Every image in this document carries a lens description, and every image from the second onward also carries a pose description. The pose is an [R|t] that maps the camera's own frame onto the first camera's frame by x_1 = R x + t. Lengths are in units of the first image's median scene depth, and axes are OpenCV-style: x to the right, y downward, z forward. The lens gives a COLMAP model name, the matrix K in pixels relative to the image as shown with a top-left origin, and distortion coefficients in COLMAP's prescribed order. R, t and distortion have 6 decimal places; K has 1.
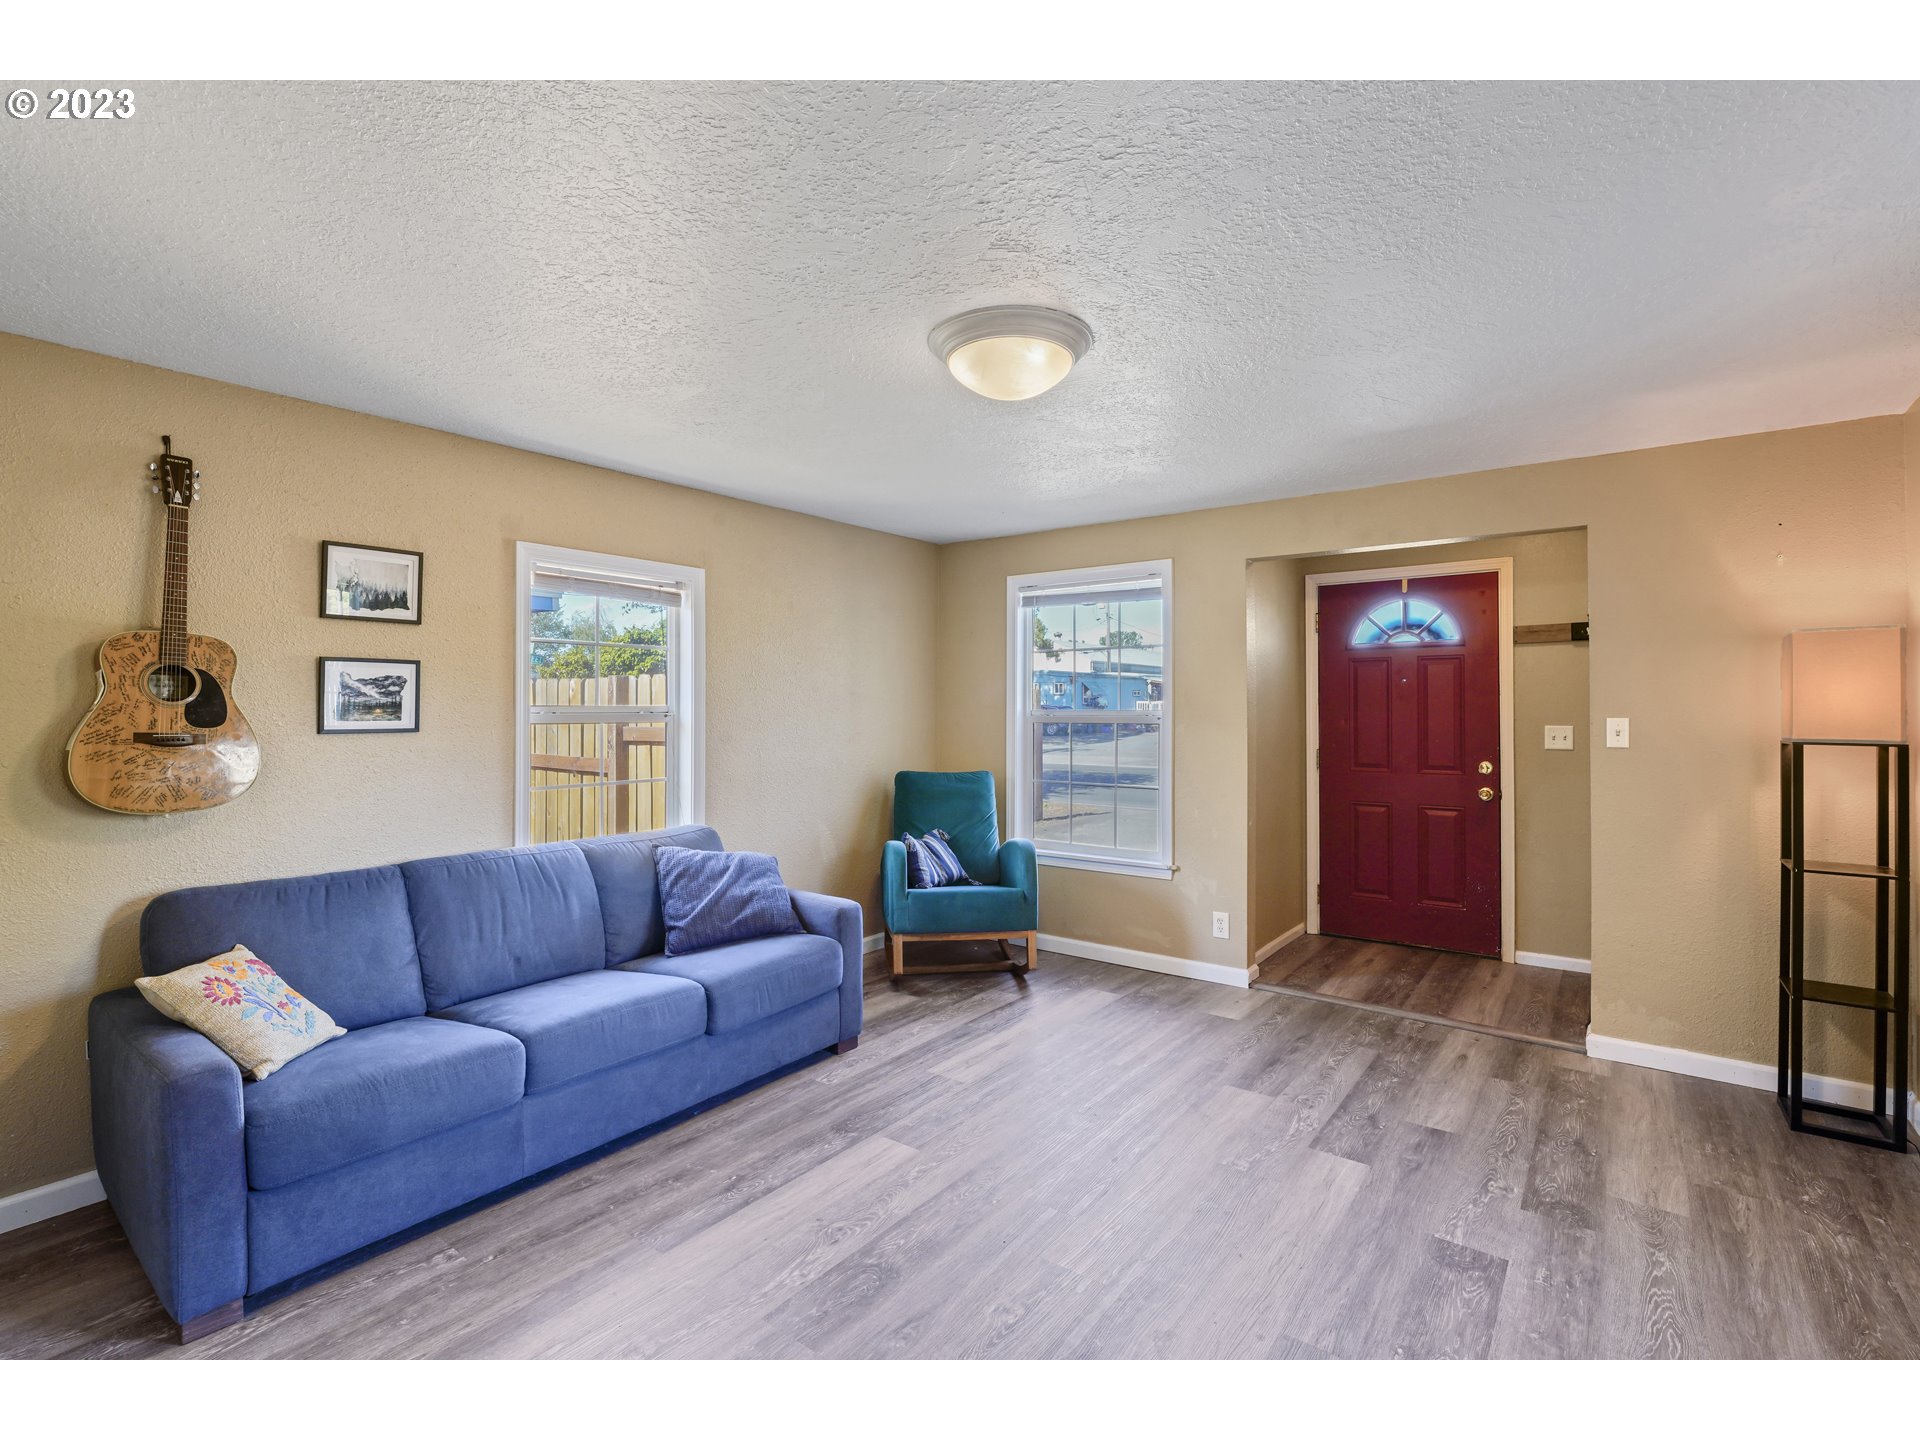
lens RADIAL K [[883.9, 0, 960.4], [0, 883.9, 703.0], [0, 0, 1]] dist [-0.014947, 0.000228]
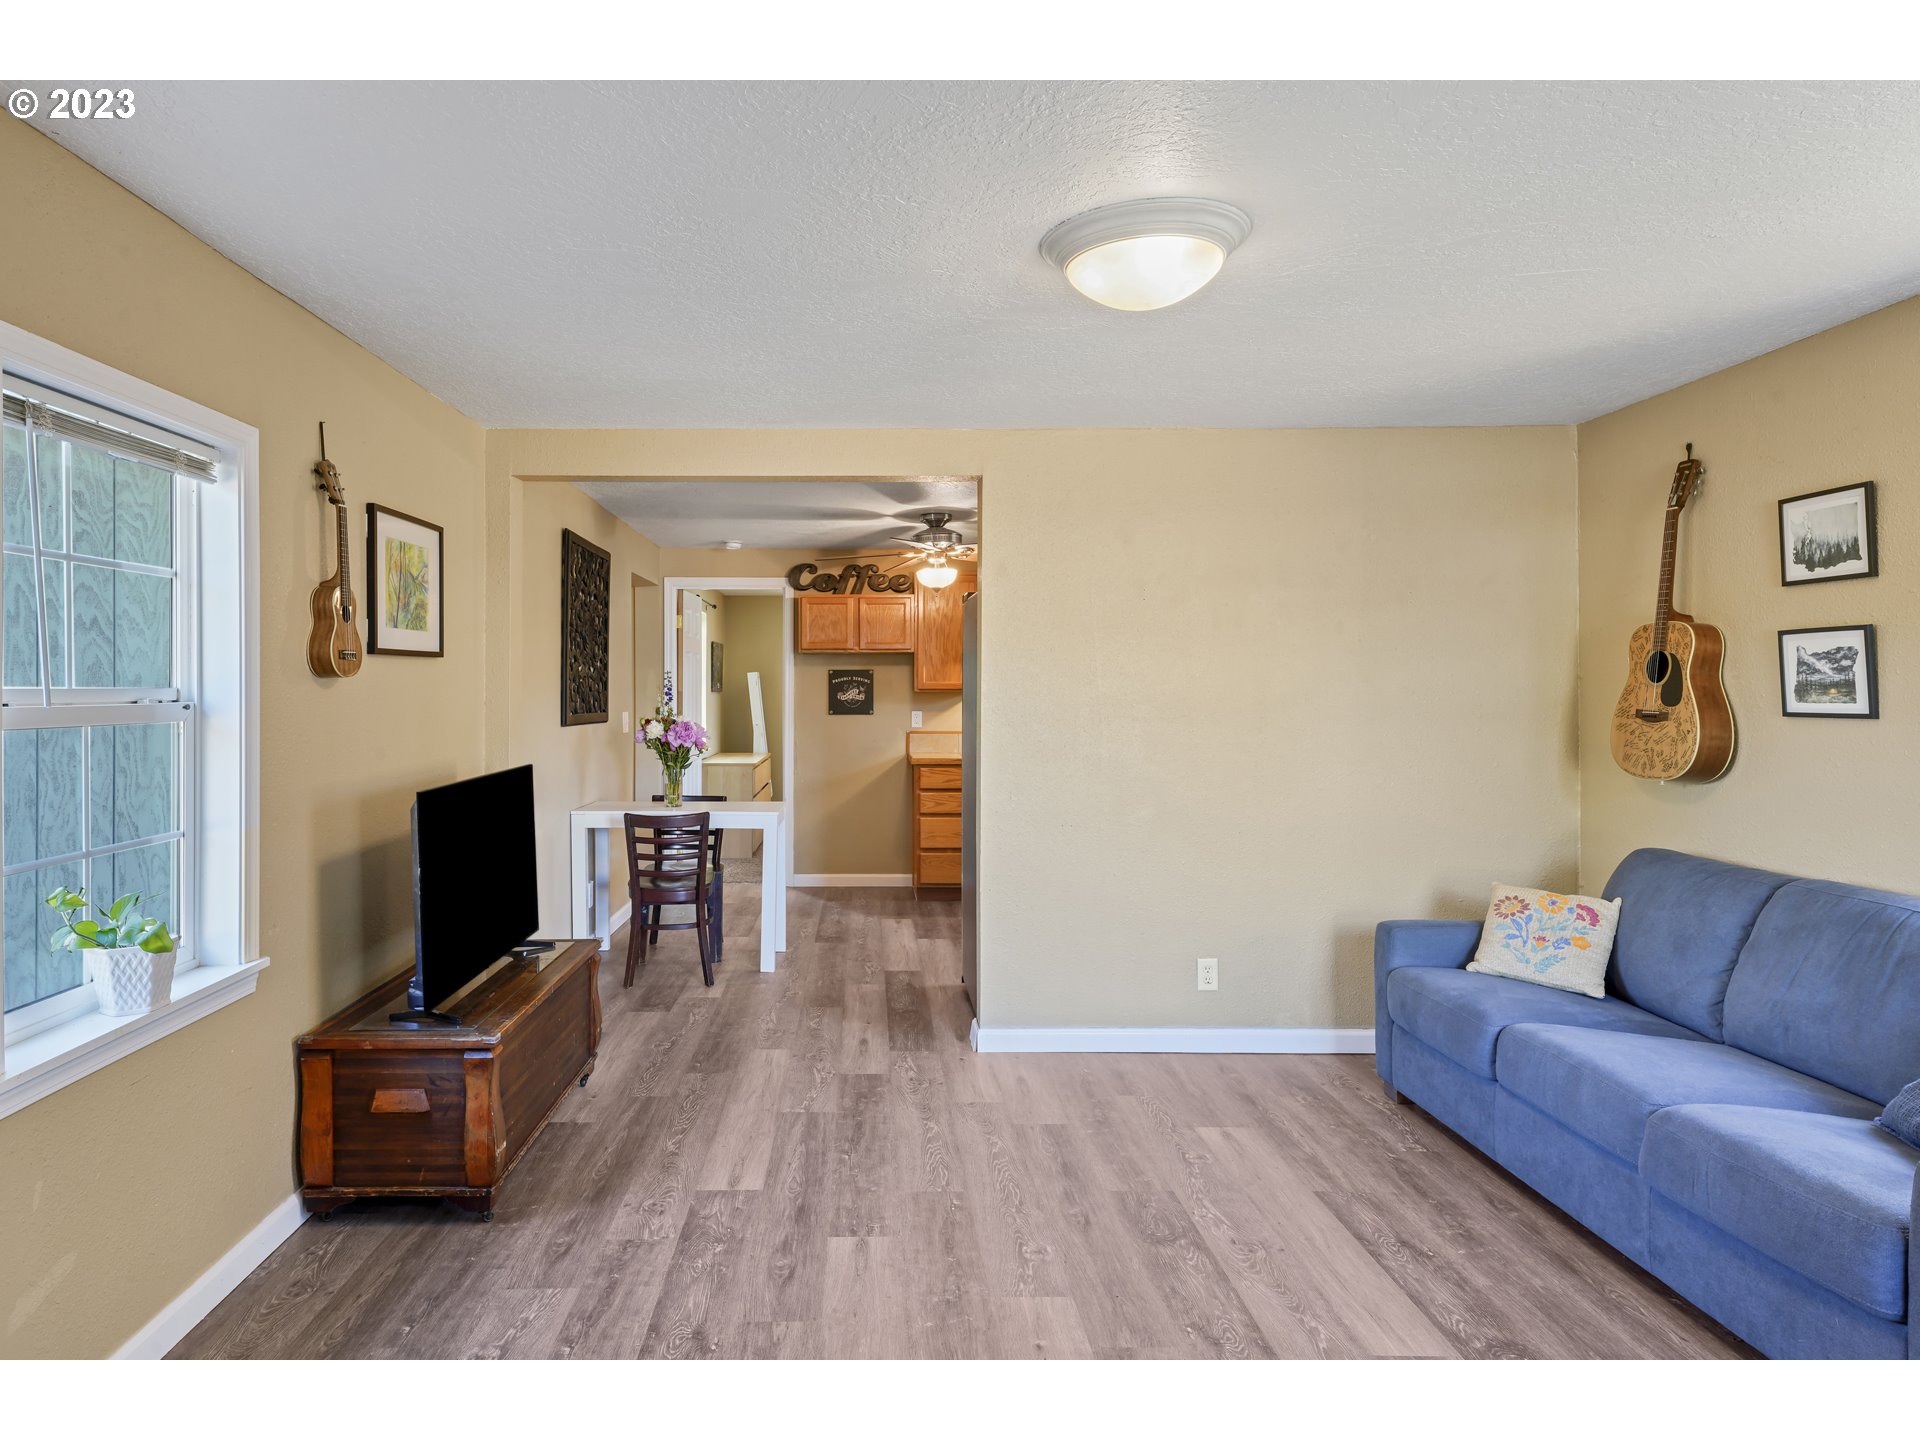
lens RADIAL K [[1148.5, 0, 849.0], [0, 1148.5, 692.7], [0, 0, 1]] dist [0.008901, -0.004272]
pose [[-0.805048, 0.005060, -0.593187, 0.556374], [0.010721, 0.999924, -0.006022, 0.005738], [0.593112, -0.011207, -0.805042, 1.041690]]
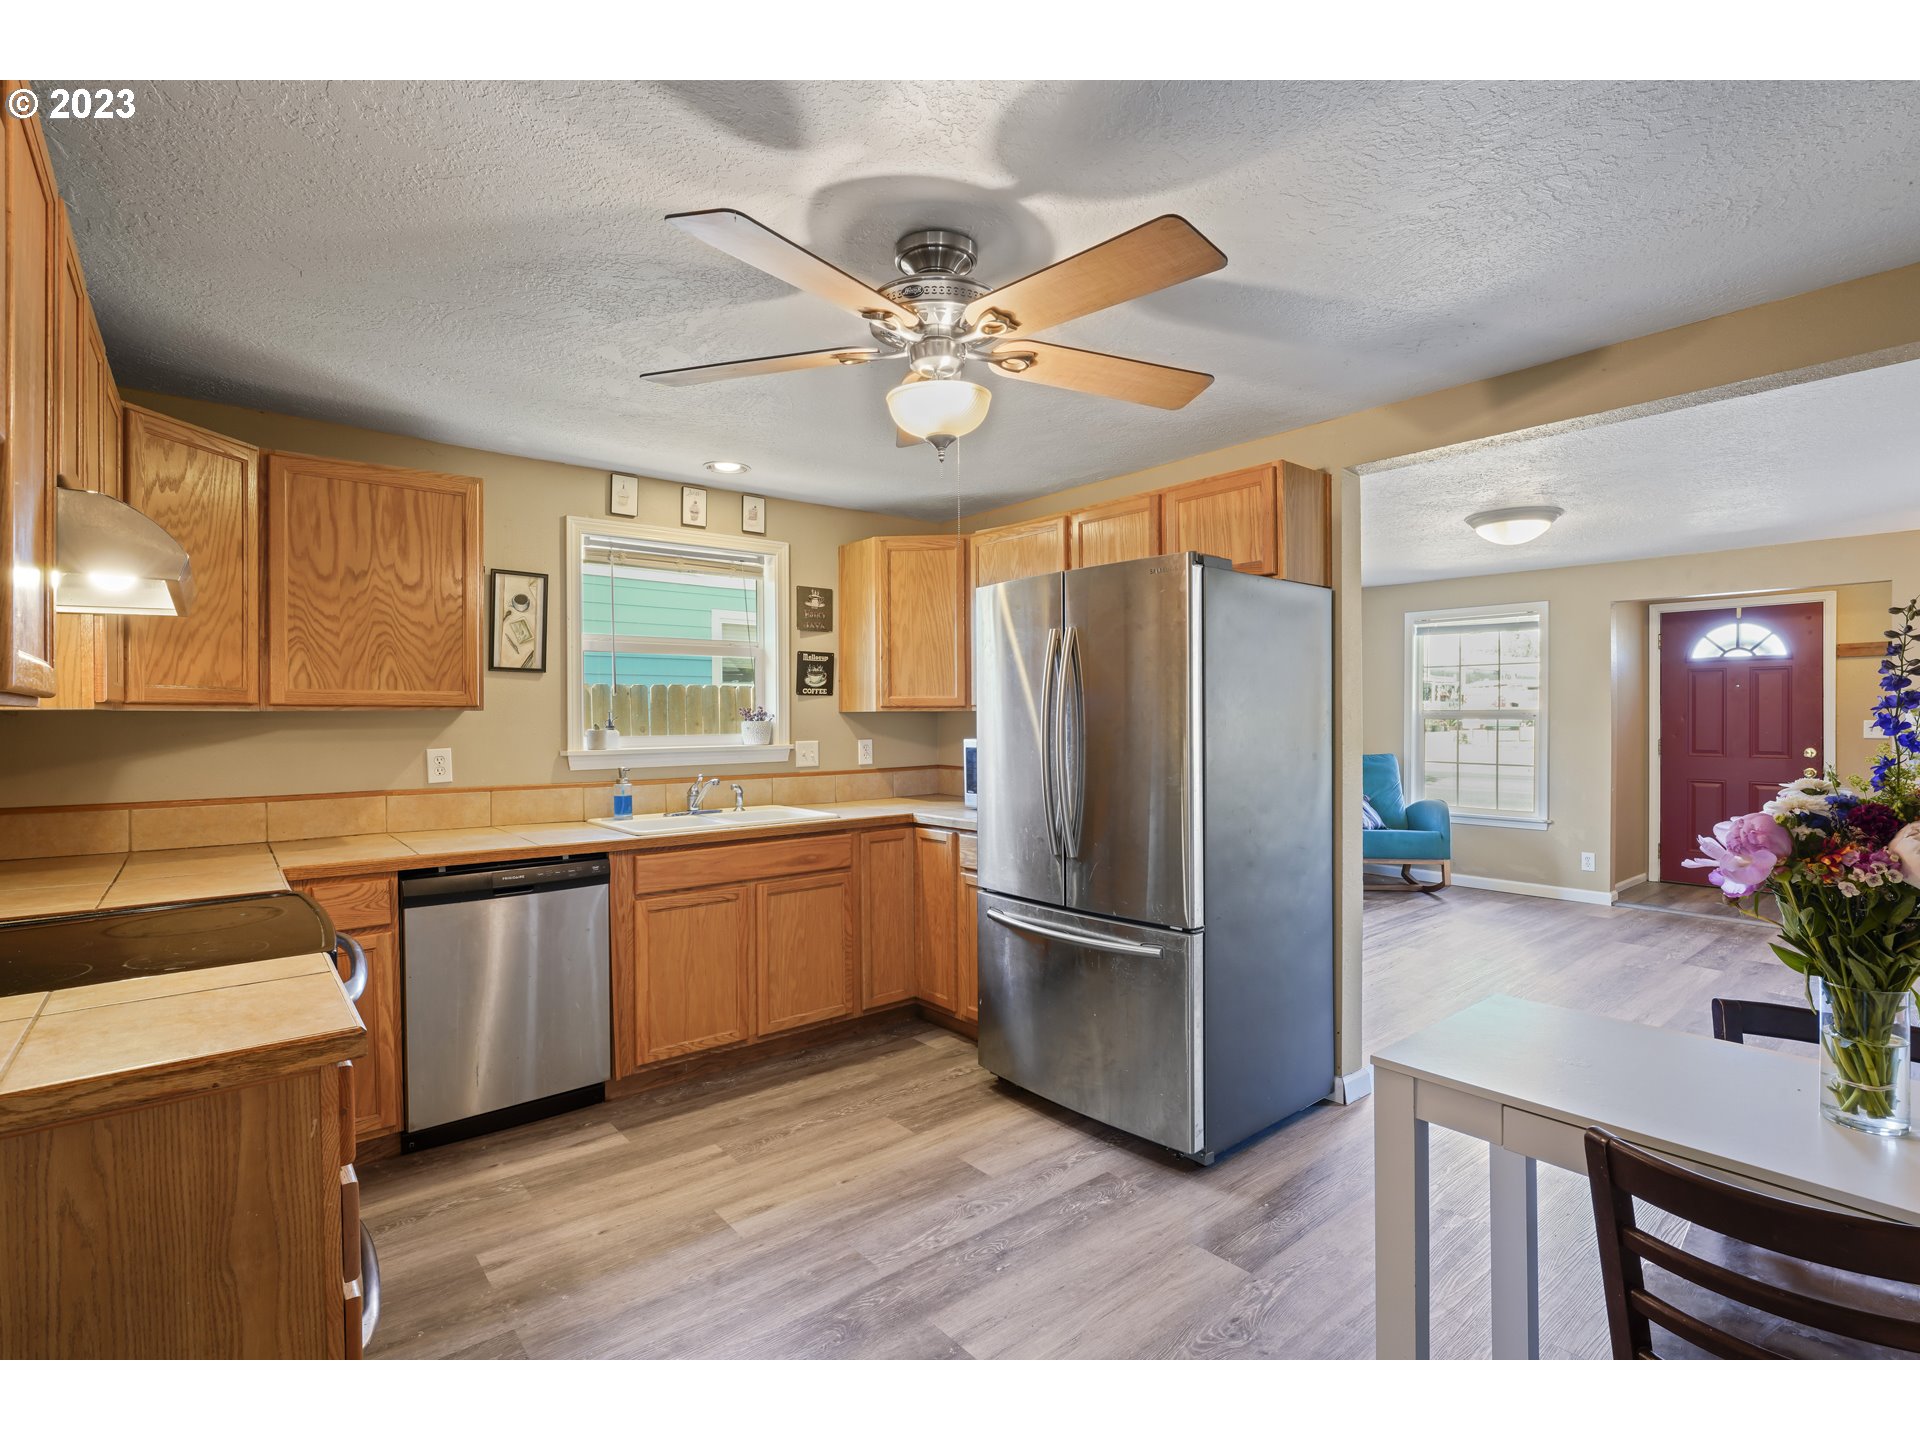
lens RADIAL K [[931.0, 0, 959.3], [0, 931.0, 721.7], [0, 0, 1]] dist [-0.008010, -0.000625]
pose [[0.976413, -0.001263, -0.215905, -0.422615], [0.005420, 0.999811, 0.018661, -0.005980], [0.215841, -0.019391, 0.976236, -0.761591]]
